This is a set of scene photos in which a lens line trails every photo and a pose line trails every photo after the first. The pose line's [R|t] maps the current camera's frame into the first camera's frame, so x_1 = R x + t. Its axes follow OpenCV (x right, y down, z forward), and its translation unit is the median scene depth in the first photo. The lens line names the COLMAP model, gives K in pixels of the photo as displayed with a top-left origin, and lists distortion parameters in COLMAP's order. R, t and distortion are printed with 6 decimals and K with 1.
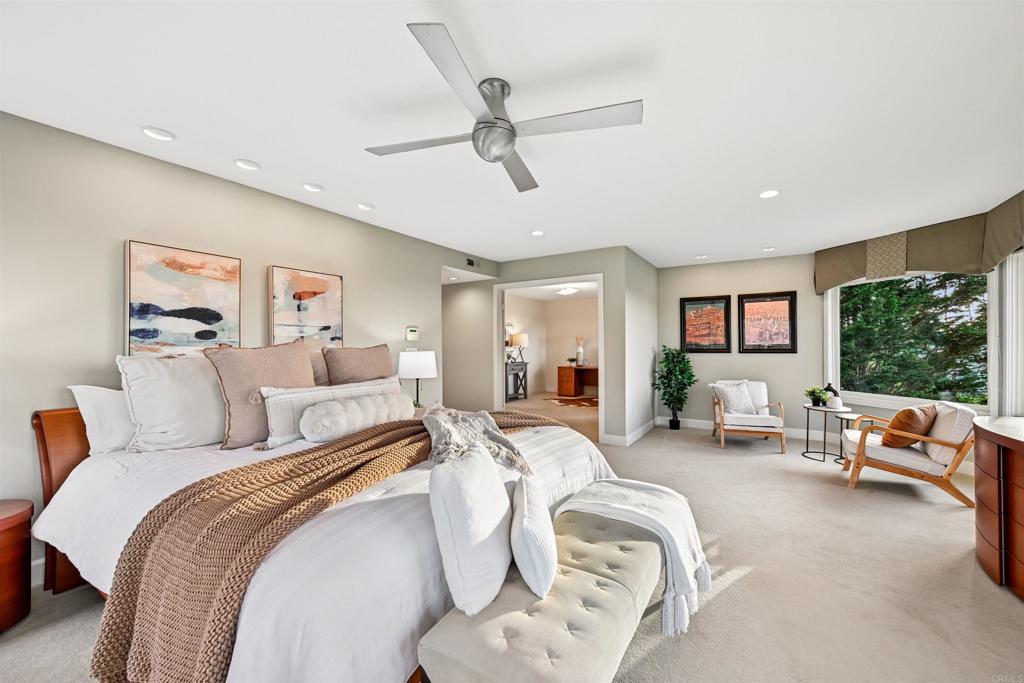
lens RADIAL K [[400.0, 0, 515.8], [0, 400.0, 345.2], [0, 0, 1]] dist [-0.001582, 0.000093]
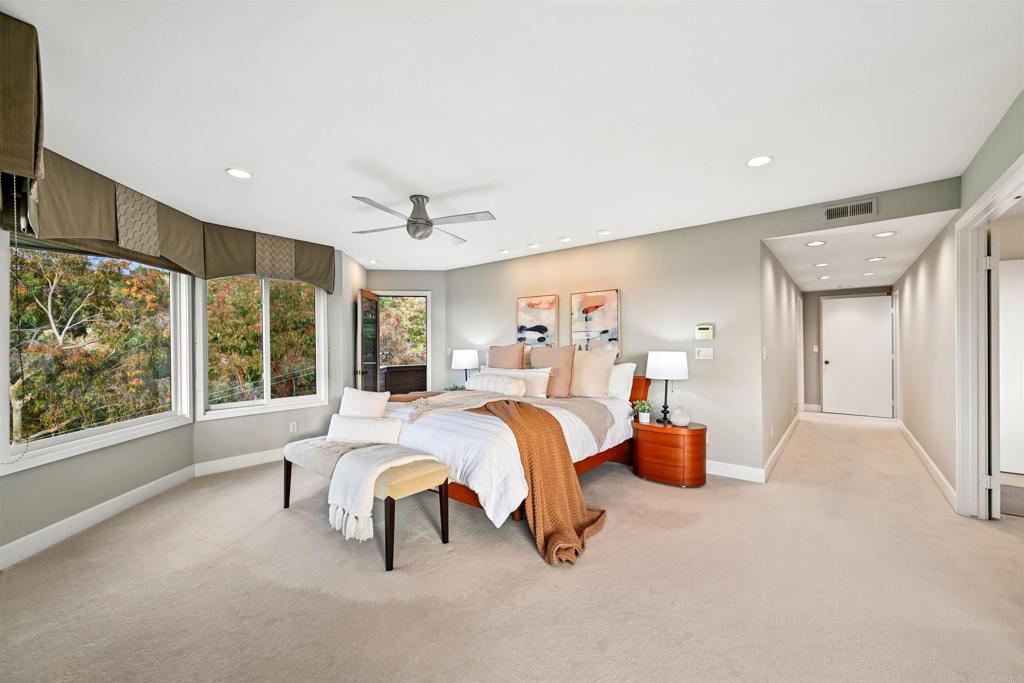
lens RADIAL K [[400.0, 0, 515.8], [0, 400.0, 345.2], [0, 0, 1]] dist [-0.001582, 0.000093]
pose [[-0.122648, 0.004823, -0.992439, 1.029993], [0.004676, 0.999980, 0.004282, -0.006876], [0.992439, -0.004115, -0.122668, 1.034097]]
